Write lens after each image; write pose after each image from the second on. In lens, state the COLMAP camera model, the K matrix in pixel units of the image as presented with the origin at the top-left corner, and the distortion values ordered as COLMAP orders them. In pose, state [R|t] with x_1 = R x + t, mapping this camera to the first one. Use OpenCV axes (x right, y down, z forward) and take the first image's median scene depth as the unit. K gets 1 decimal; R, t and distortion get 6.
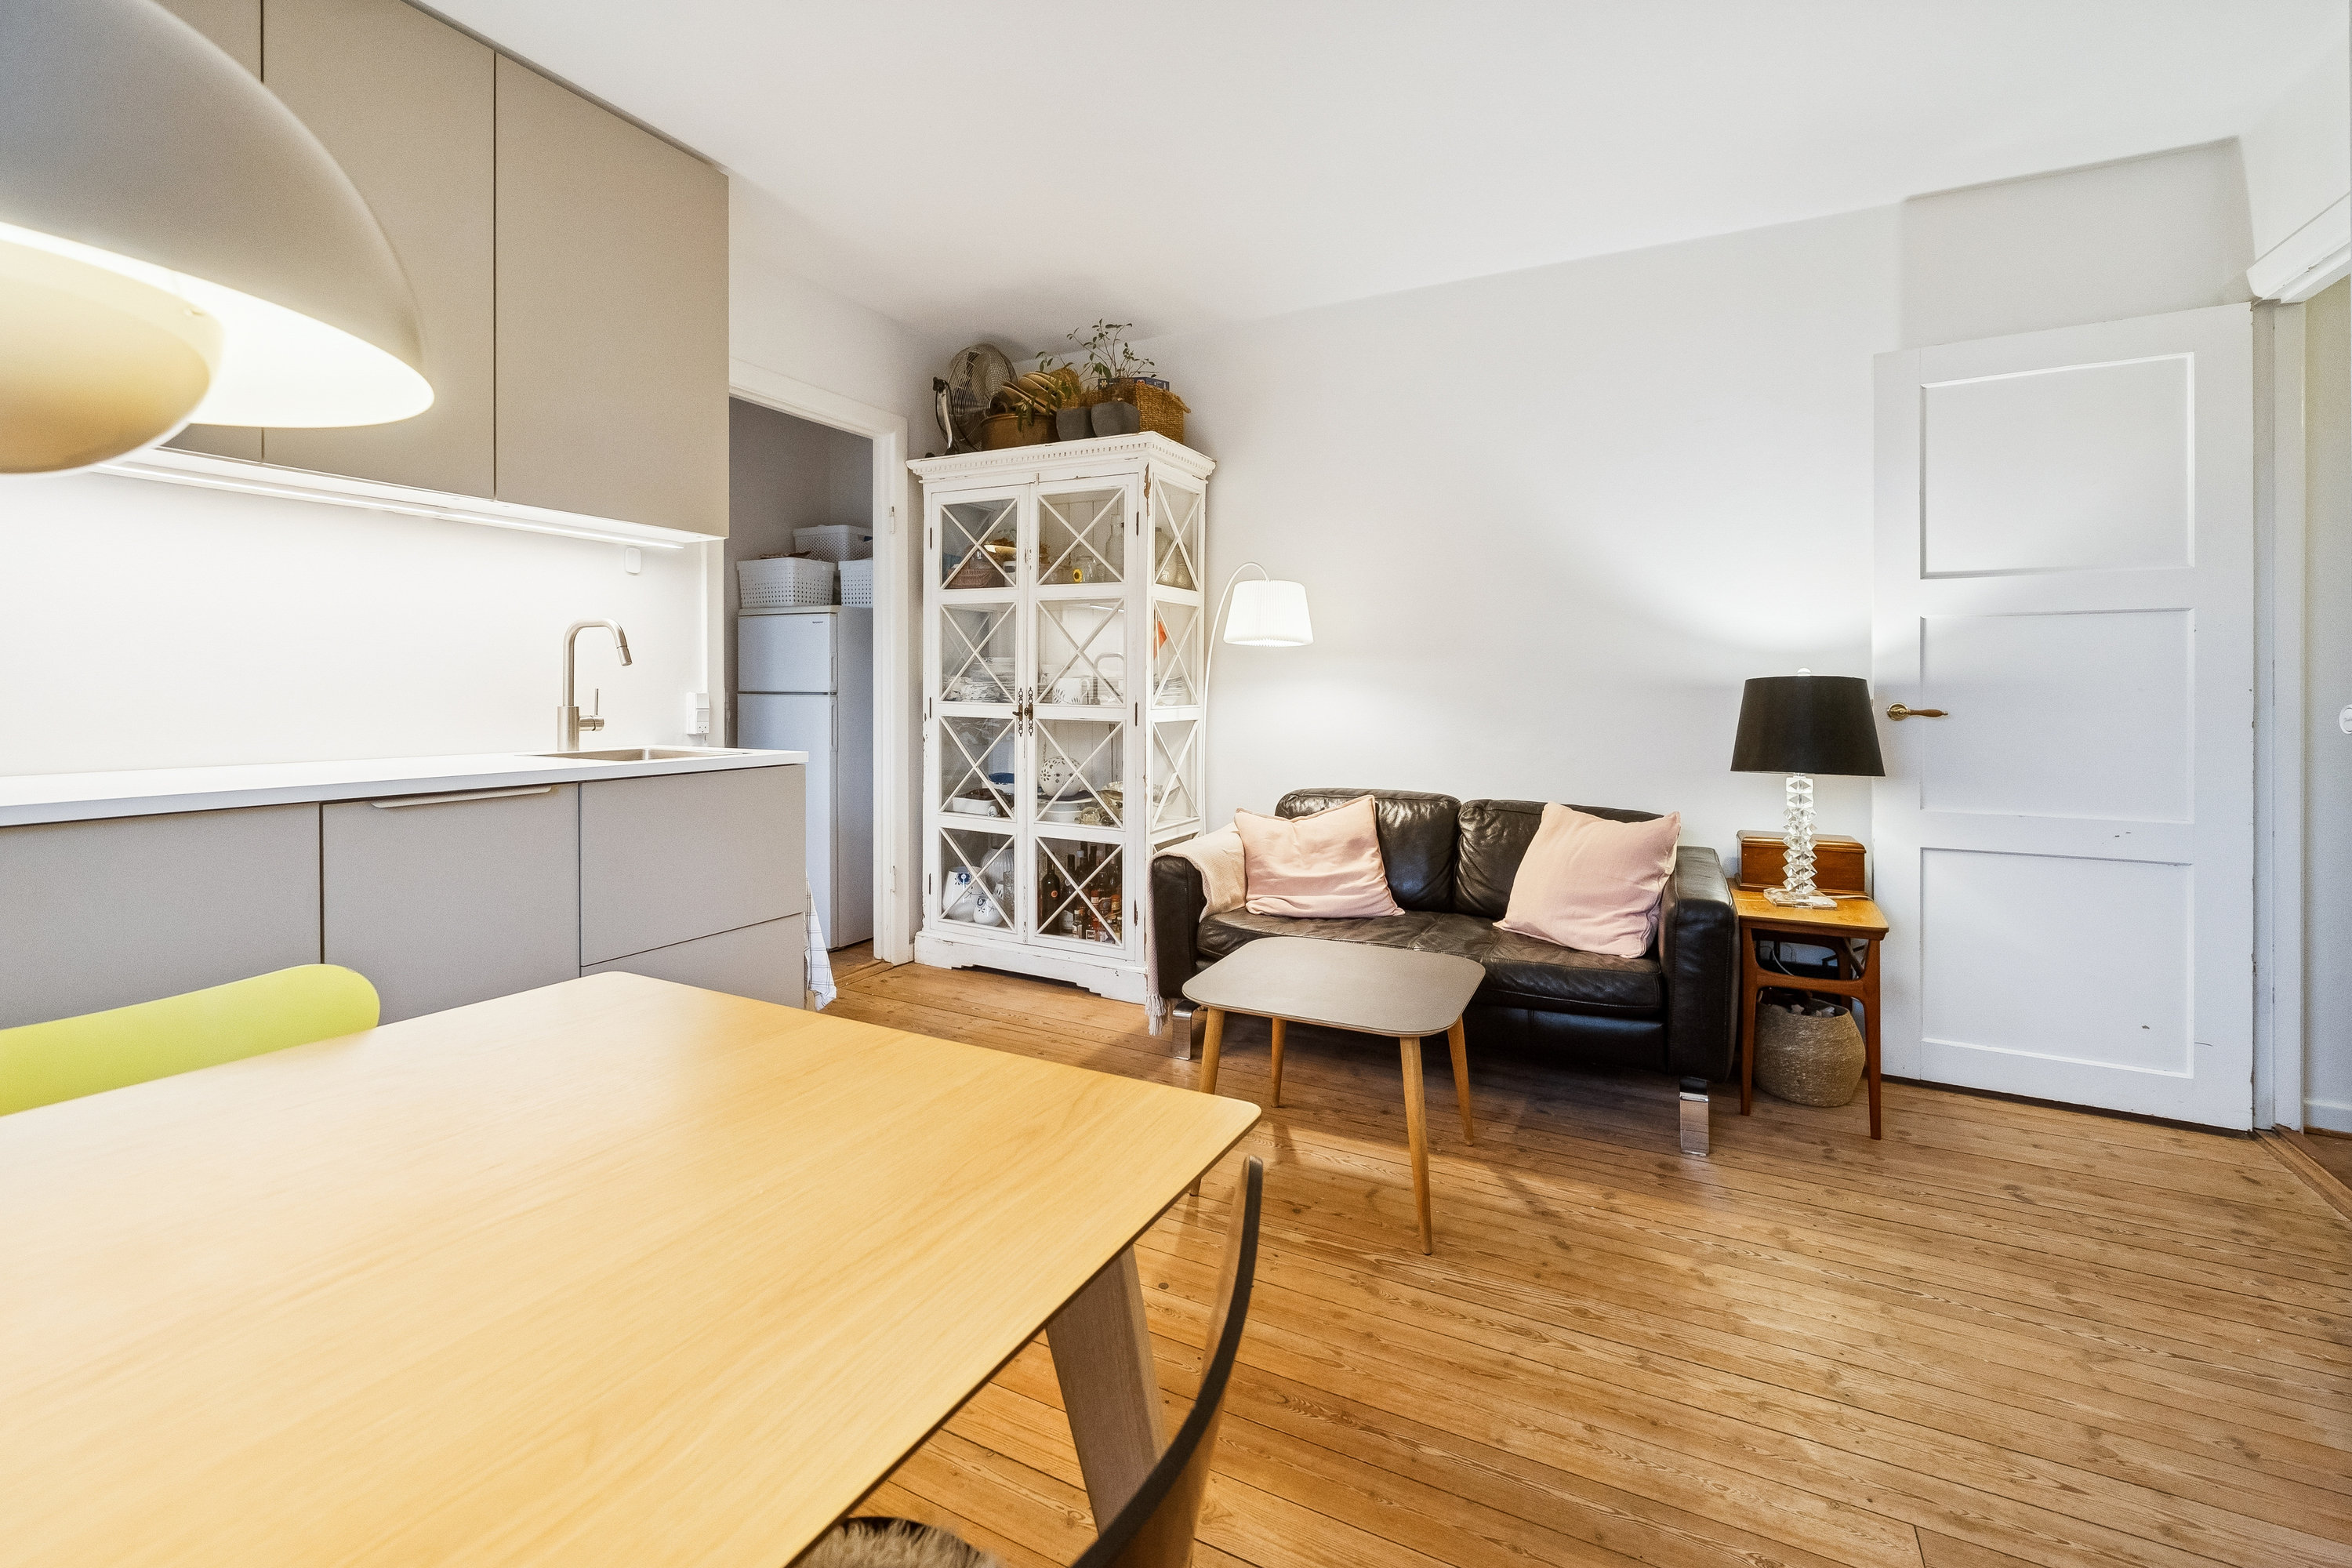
lens RADIAL K [[981.6, 0, 1182.2], [0, 981.6, 692.8], [0, 0, 1]] dist [-0.000225, 0.000054]
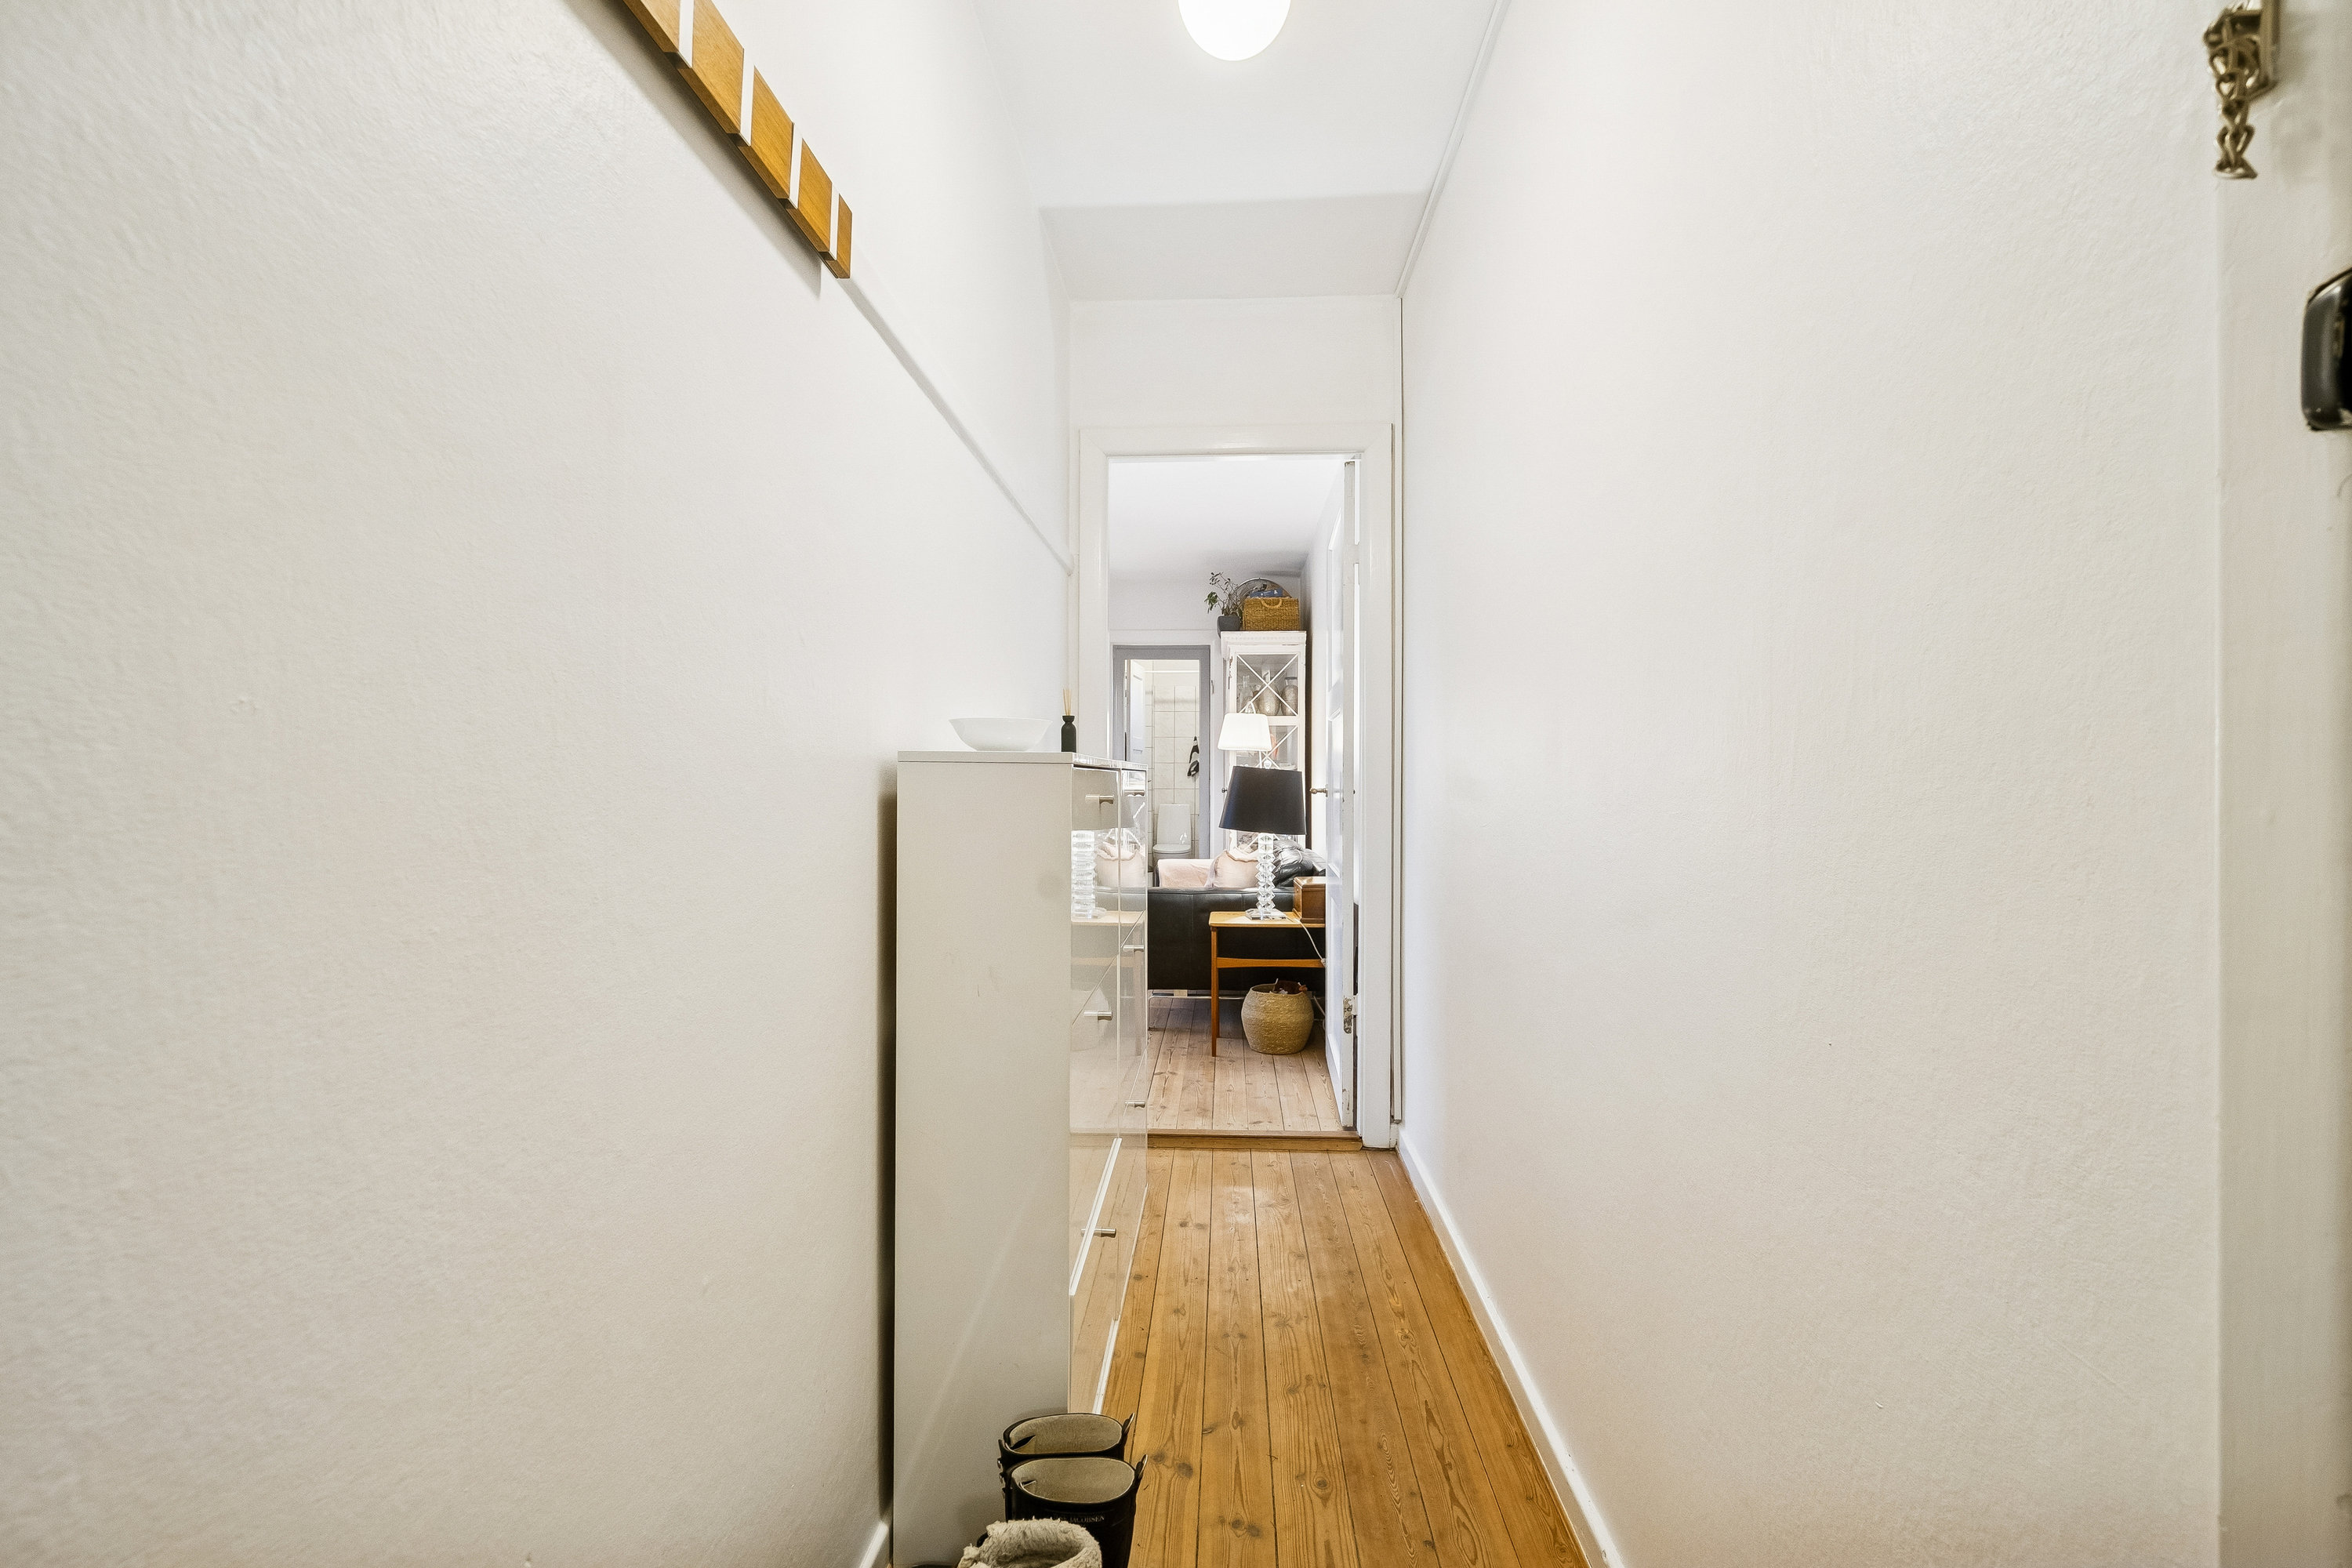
lens RADIAL K [[942.8, 0, 1179.3], [0, 942.8, 796.3], [0, 0, 1]] dist [-0.001215, -0.000190]
pose [[0.408405, 0.012175, -0.912720, 1.600280], [-0.003565, 0.999925, 0.011743, 0.011085], [0.912794, -0.001542, 0.408417, 0.247762]]
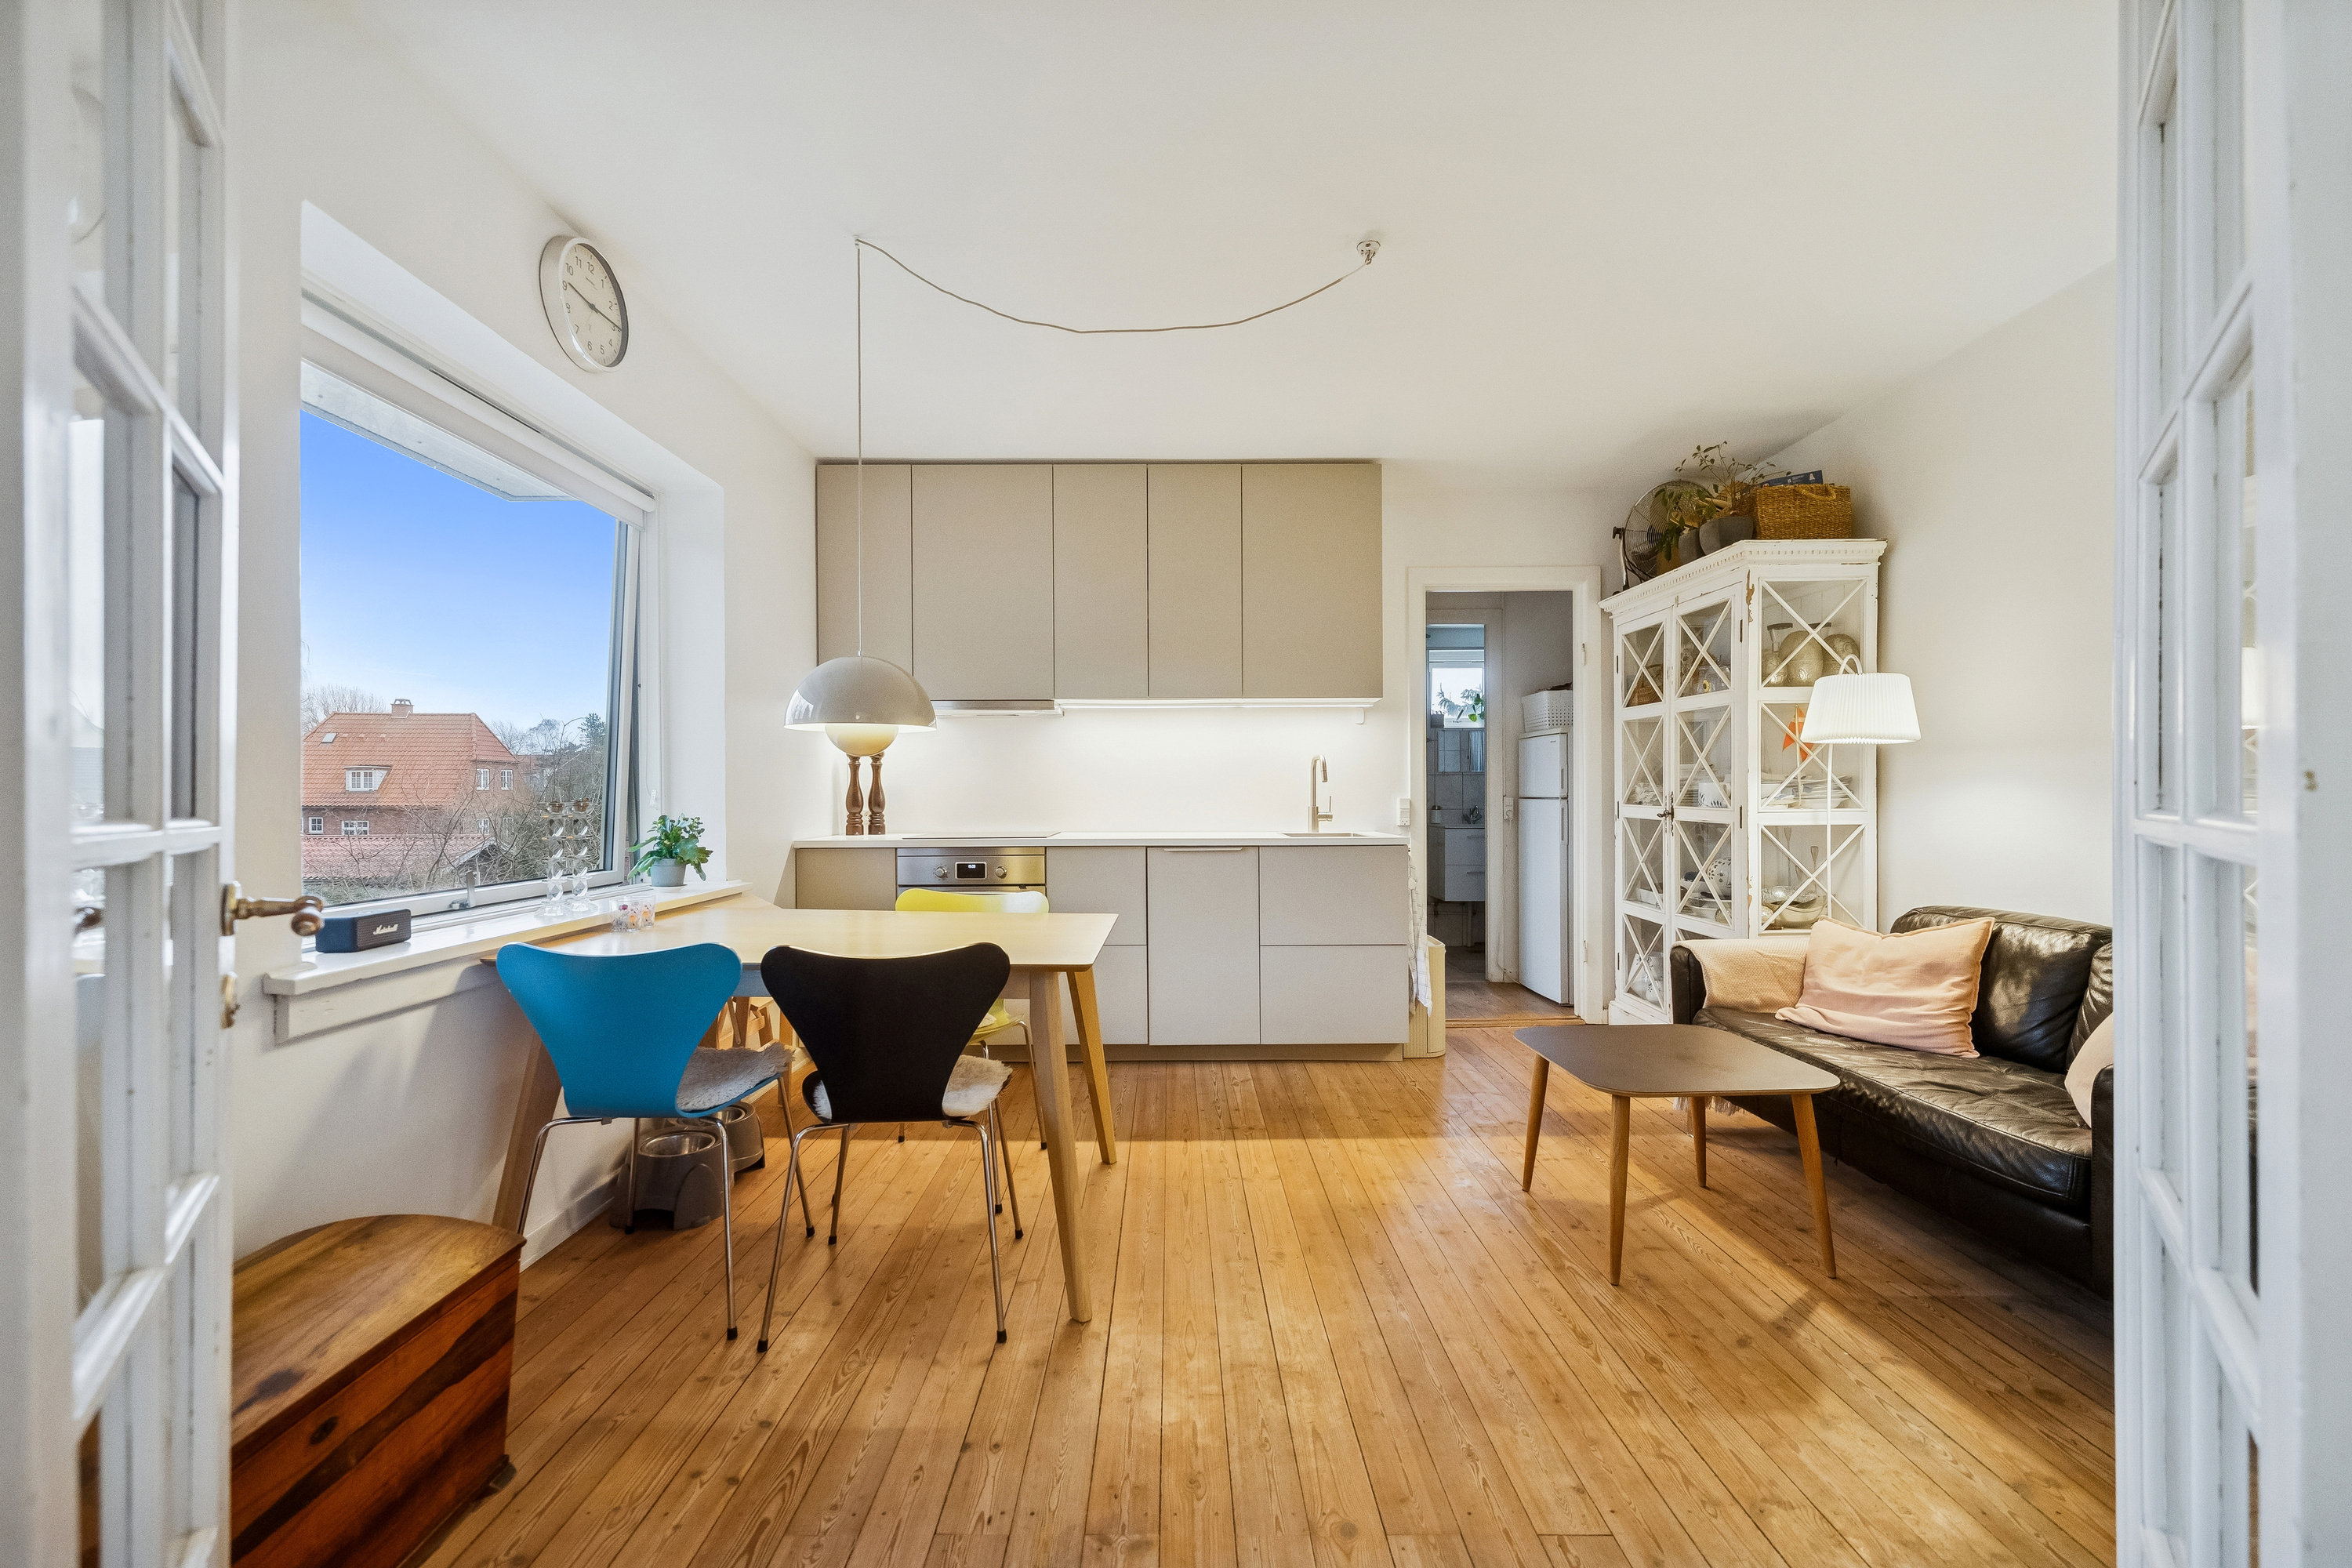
lens RADIAL K [[942.8, 0, 1179.3], [0, 942.8, 796.3], [0, 0, 1]] dist [-0.001215, -0.000190]
pose [[0.460529, -0.007804, -0.887610, 0.609131], [0.004505, 0.999969, -0.006455, 0.004515], [0.887633, -0.001026, 0.460550, 0.027423]]
